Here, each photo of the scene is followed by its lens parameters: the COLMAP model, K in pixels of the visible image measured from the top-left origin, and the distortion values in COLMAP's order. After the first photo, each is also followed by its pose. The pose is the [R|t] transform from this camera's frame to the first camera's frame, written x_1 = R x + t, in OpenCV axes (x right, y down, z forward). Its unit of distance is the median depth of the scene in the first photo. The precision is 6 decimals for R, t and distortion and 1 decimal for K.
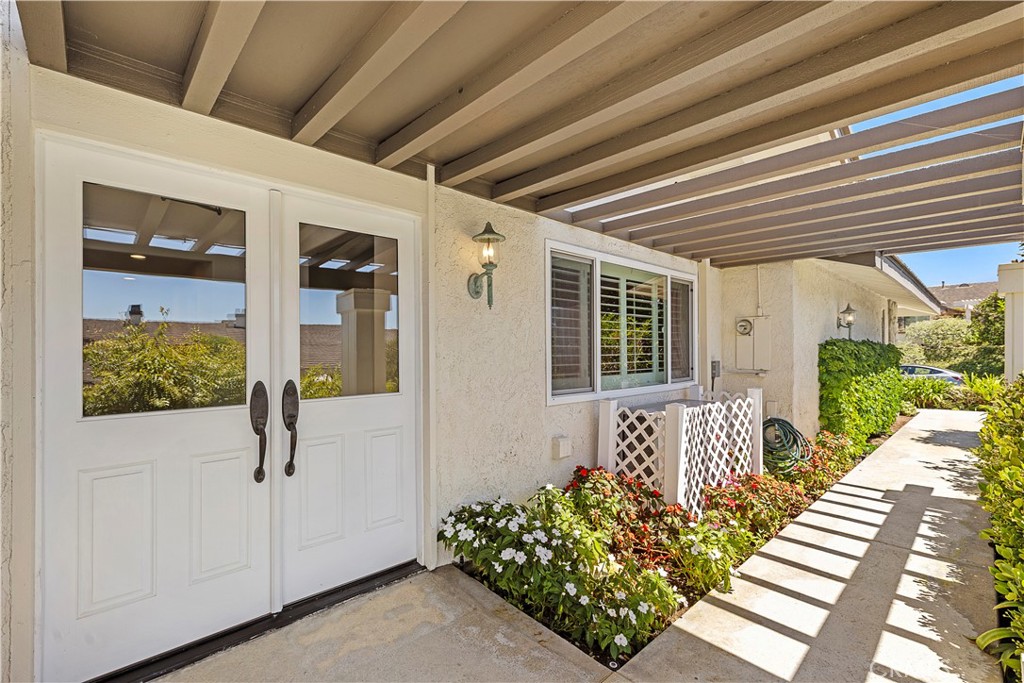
lens RADIAL K [[444.1, 0, 512.0], [0, 444.1, 341.5], [0, 0, 1]] dist [0.001100, 0.000196]
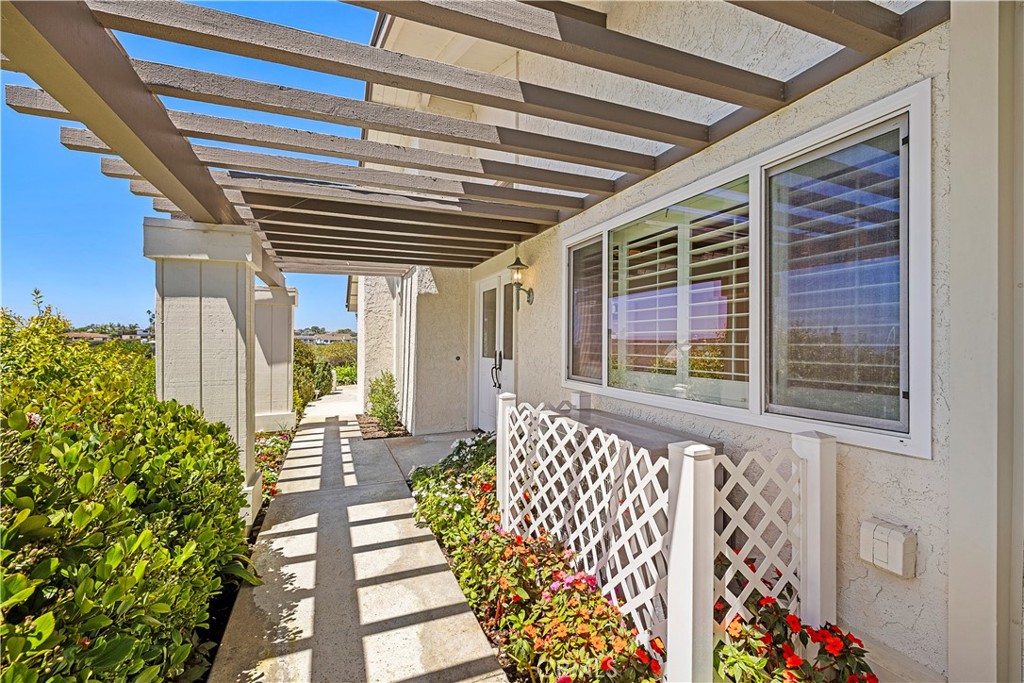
lens RADIAL K [[444.1, 0, 512.0], [0, 444.1, 341.5], [0, 0, 1]] dist [0.001100, 0.000196]
pose [[-0.356202, 0.000282, -0.934409, 1.539650], [0.012630, 0.999910, -0.004513, 0.040578], [0.934324, -0.013409, -0.356174, 1.672898]]
